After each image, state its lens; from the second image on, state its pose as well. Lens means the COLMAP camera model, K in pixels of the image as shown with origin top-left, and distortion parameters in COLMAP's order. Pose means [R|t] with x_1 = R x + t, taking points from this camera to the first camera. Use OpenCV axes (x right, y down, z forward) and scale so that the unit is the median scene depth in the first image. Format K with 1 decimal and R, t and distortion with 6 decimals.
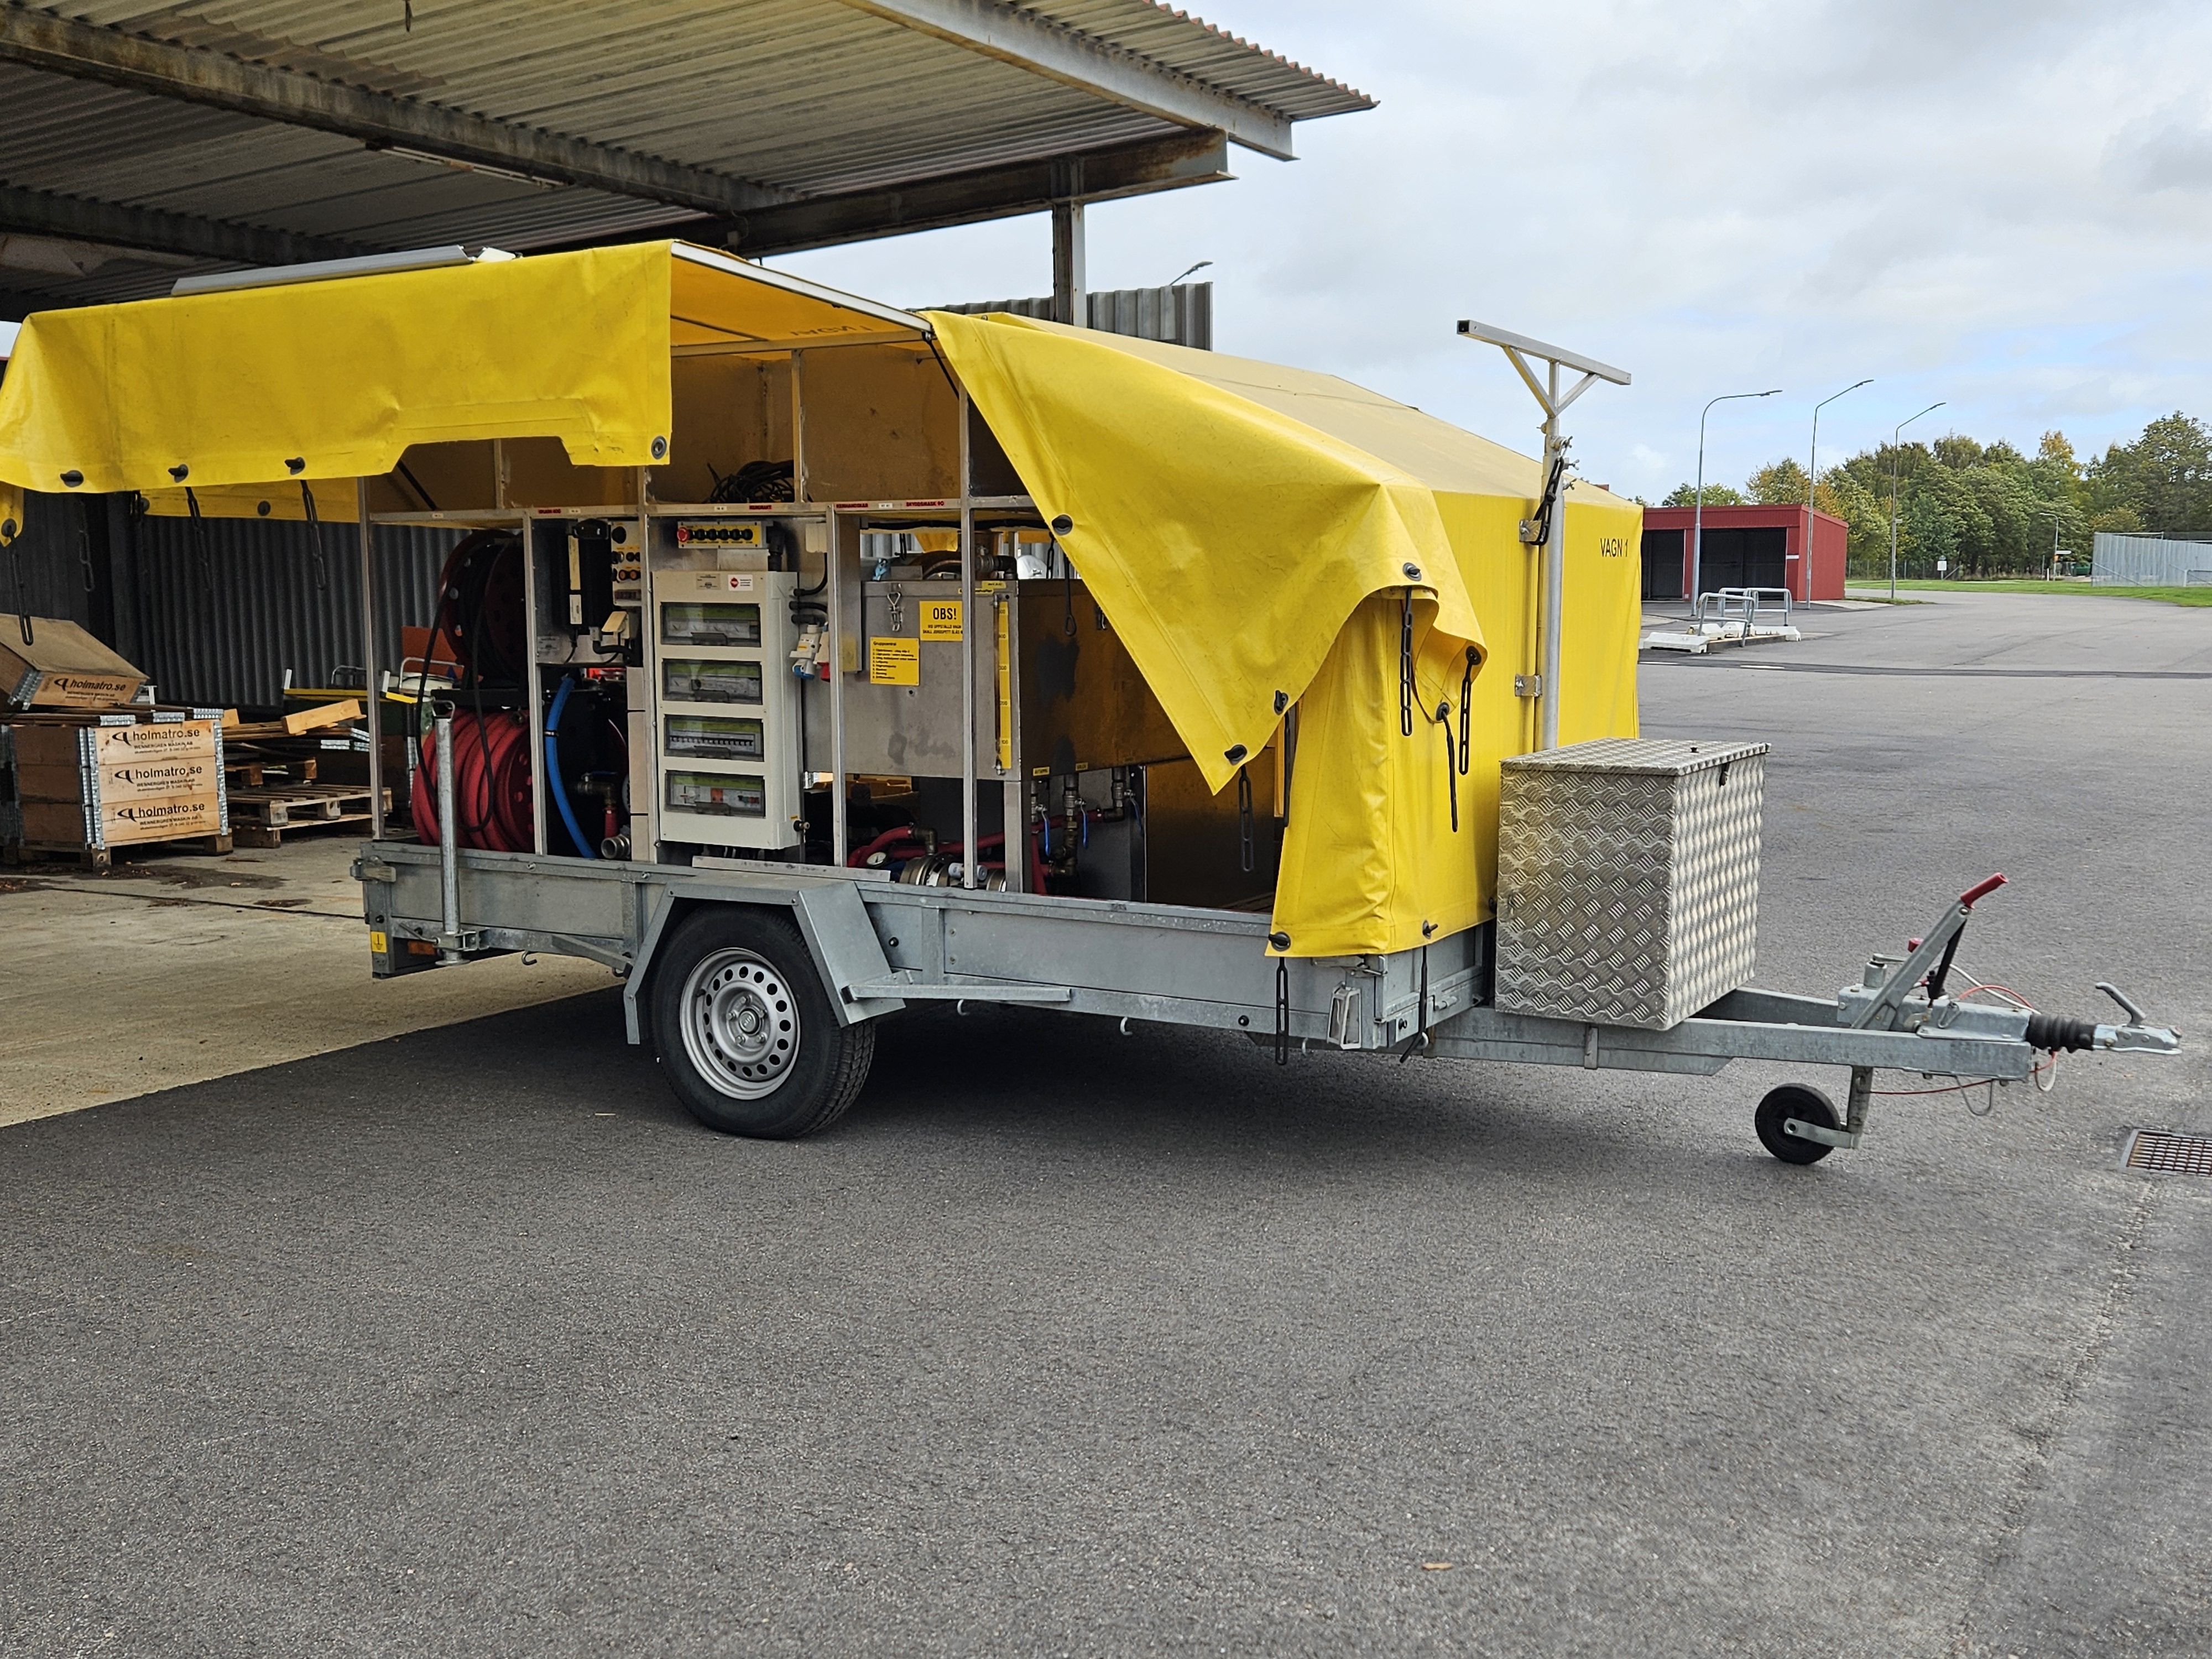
lens RADIAL K [[2168.6, 0, 906.0], [0, 2168.6, 840.9], [0, 0, 1]] dist [0.065508, -0.036395]
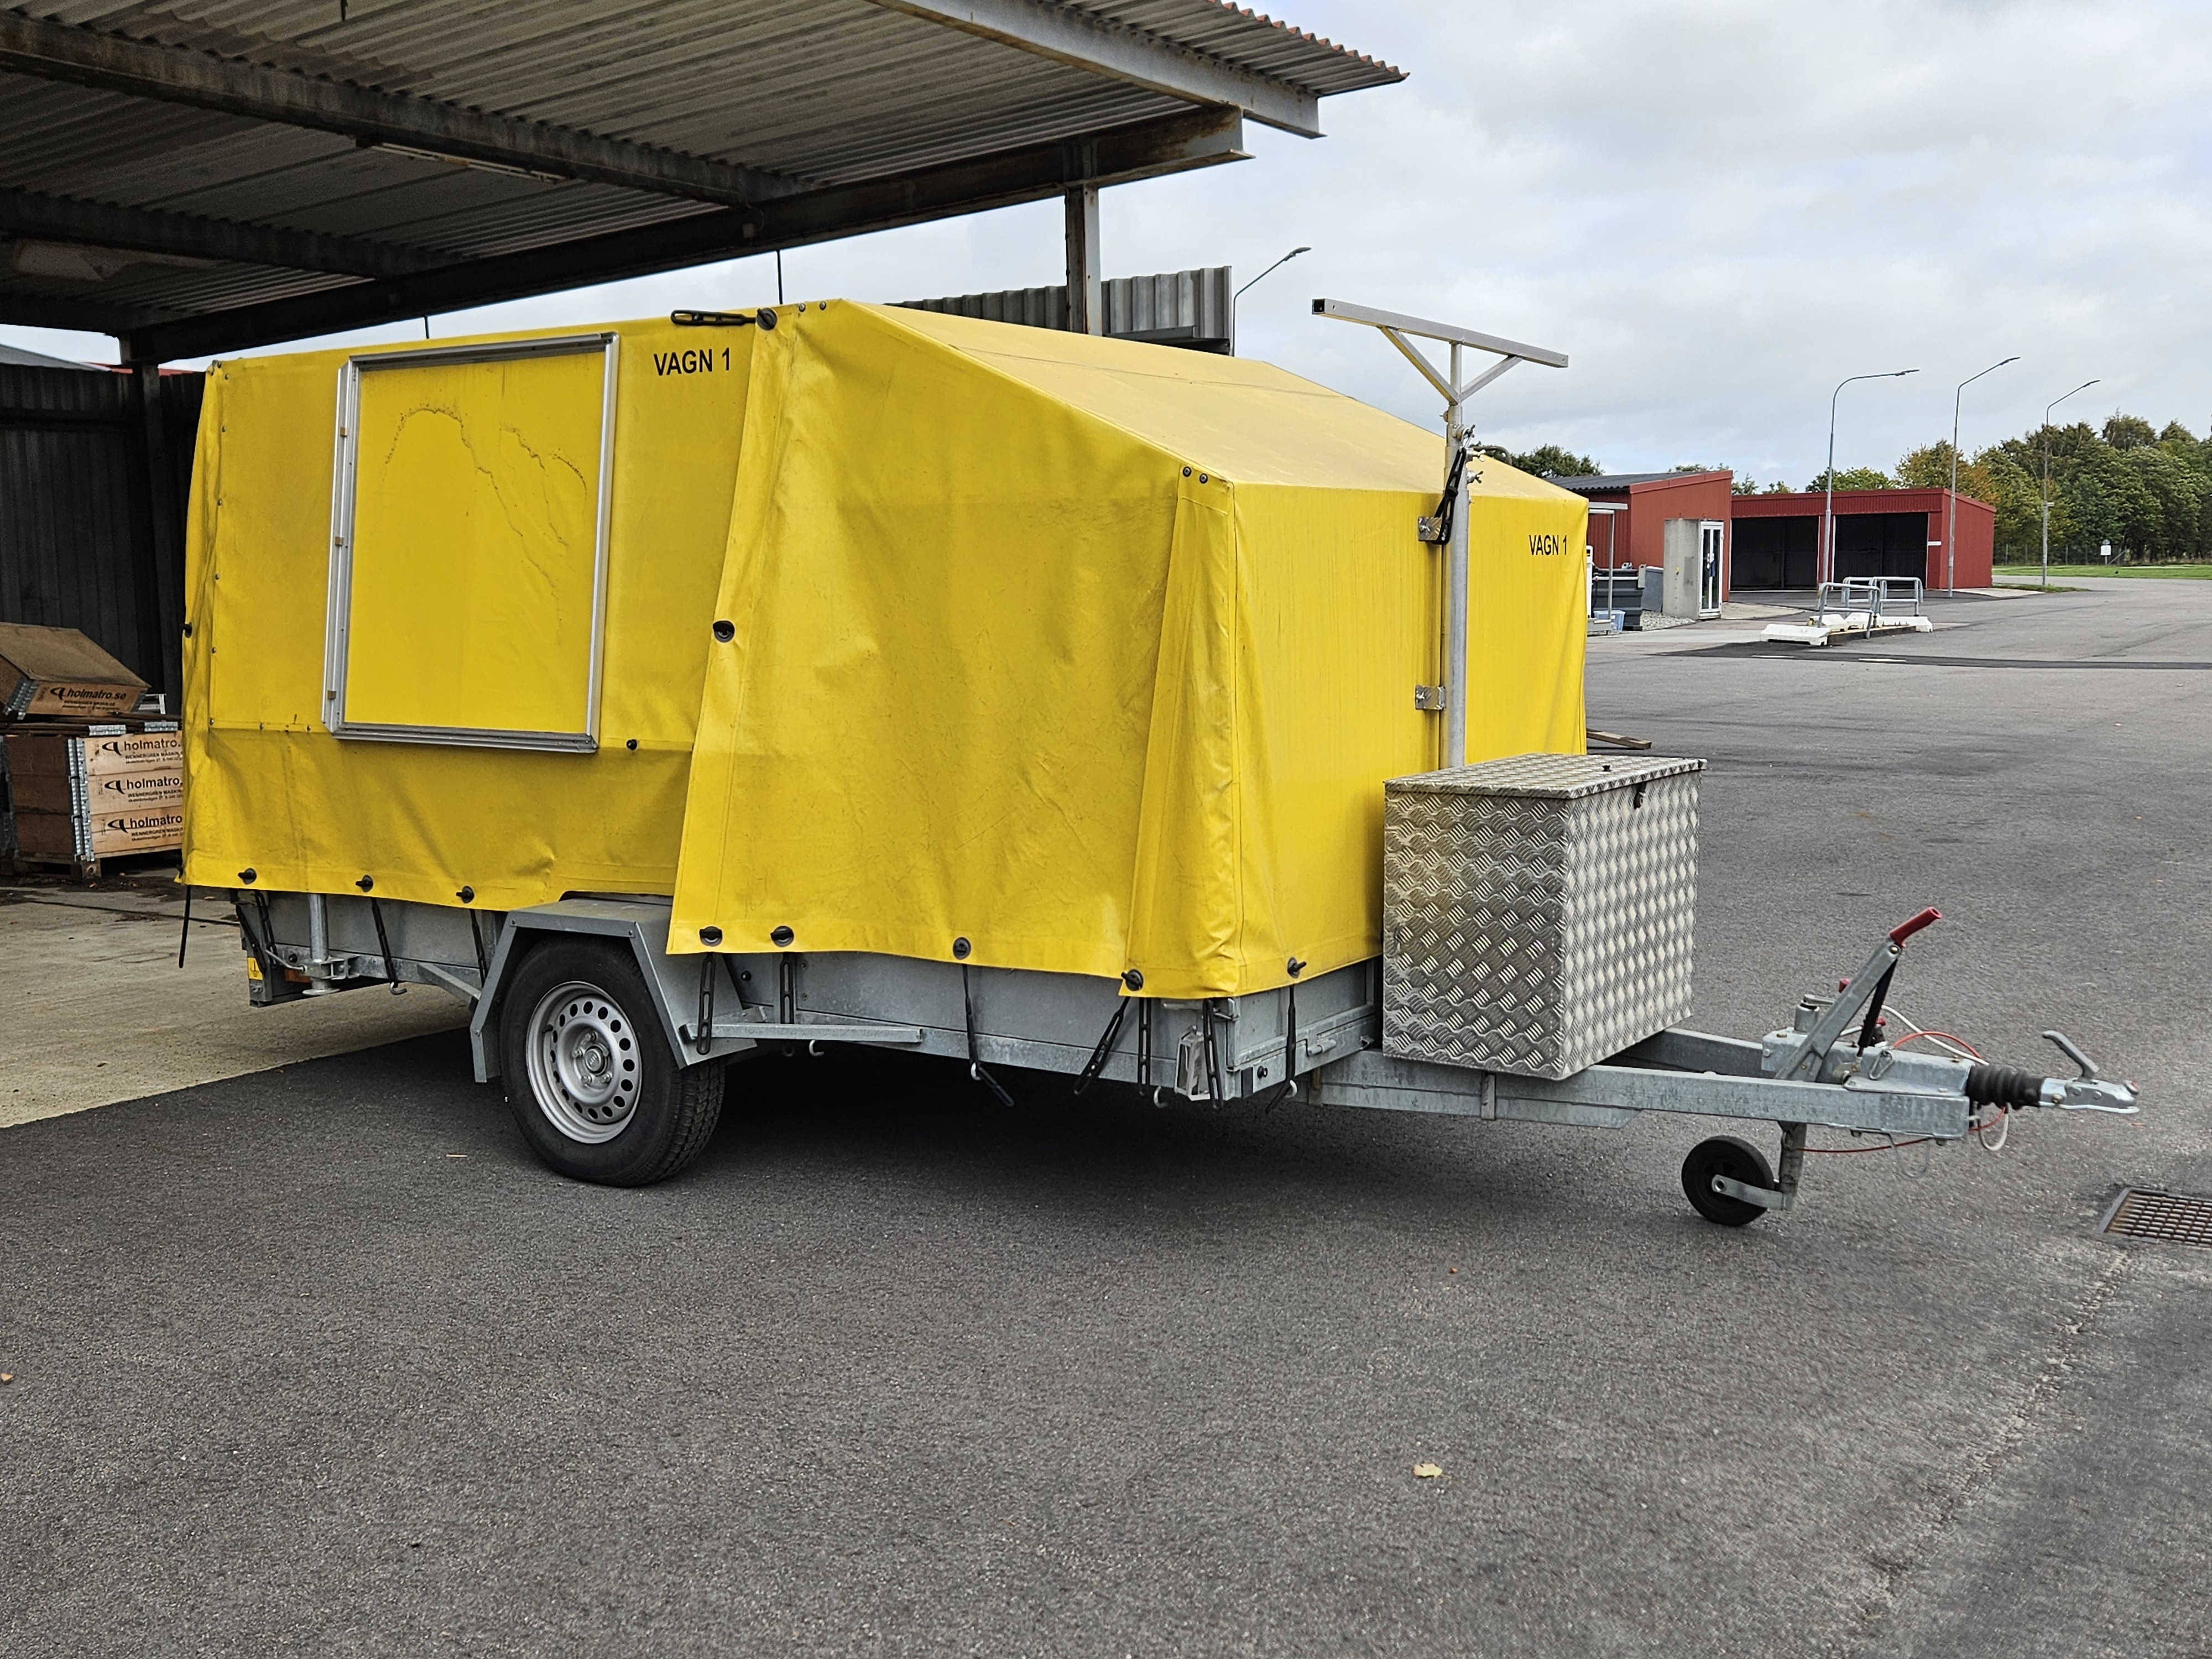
lens RADIAL K [[2168.6, 0, 906.0], [0, 2168.6, 840.9], [0, 0, 1]] dist [0.065508, -0.036395]
pose [[0.997897, -0.000930, -0.064811, 0.123624], [0.001062, 0.999997, 0.002006, -0.013170], [0.064809, -0.002070, 0.997896, 0.073664]]
